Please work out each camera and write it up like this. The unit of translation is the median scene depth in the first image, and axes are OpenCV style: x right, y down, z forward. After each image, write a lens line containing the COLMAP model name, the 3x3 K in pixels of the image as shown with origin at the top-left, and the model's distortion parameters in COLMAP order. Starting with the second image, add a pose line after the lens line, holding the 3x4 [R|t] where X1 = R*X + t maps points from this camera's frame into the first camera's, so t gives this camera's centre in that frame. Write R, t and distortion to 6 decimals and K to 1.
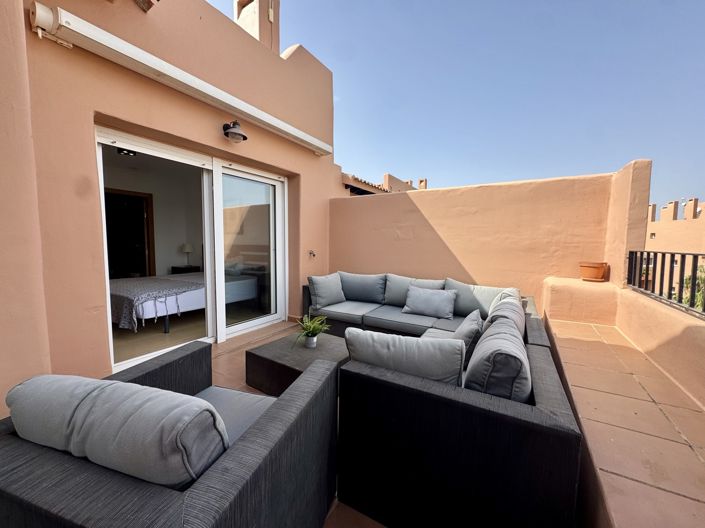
lens RADIAL K [[281.9, 0, 346.9], [0, 281.9, 261.7], [0, 0, 1]] dist [-0.003152, 0.001133]
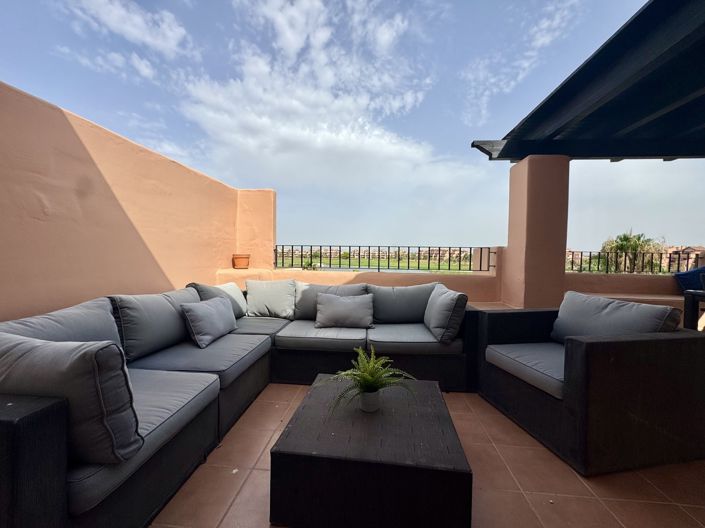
lens RADIAL K [[281.9, 0, 352.4], [0, 281.9, 263.9], [0, 0, 1]] dist [-0.003152, 0.001133]
pose [[-0.451807, -0.048234, 0.890811, -0.493312], [0.041702, 0.996304, 0.075097, -0.028635], [-0.891141, 0.071078, -0.448125, 1.030632]]
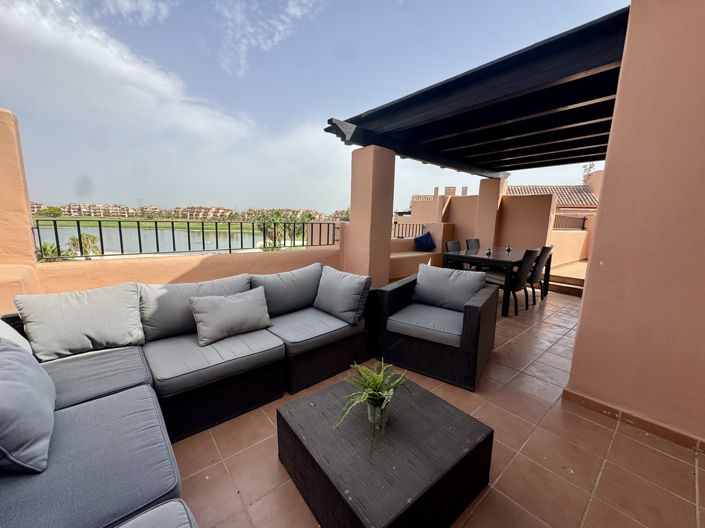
lens RADIAL K [[281.9, 0, 352.0], [0, 281.9, 263.5], [0, 0, 1]] dist [-0.003152, 0.001133]
pose [[-0.949960, -0.087382, 0.299900, -0.193241], [-0.018120, 0.973875, 0.226362, -0.093942], [-0.311845, 0.209600, -0.926726, 1.181013]]
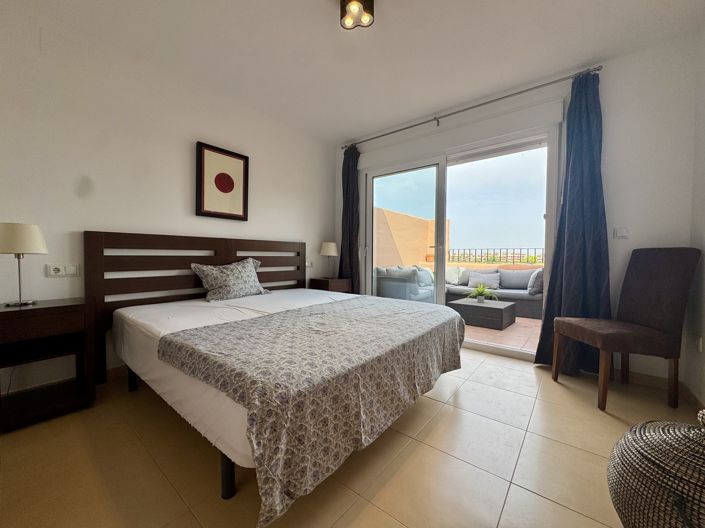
lens RADIAL K [[281.9, 0, 350.7], [0, 281.9, 264.3], [0, 0, 1]] dist [-0.003152, 0.001133]
pose [[0.137371, -0.036381, 0.989851, -1.502881], [0.061392, 0.997717, 0.028150, -0.022928], [-0.988615, 0.056902, 0.139291, 1.227765]]
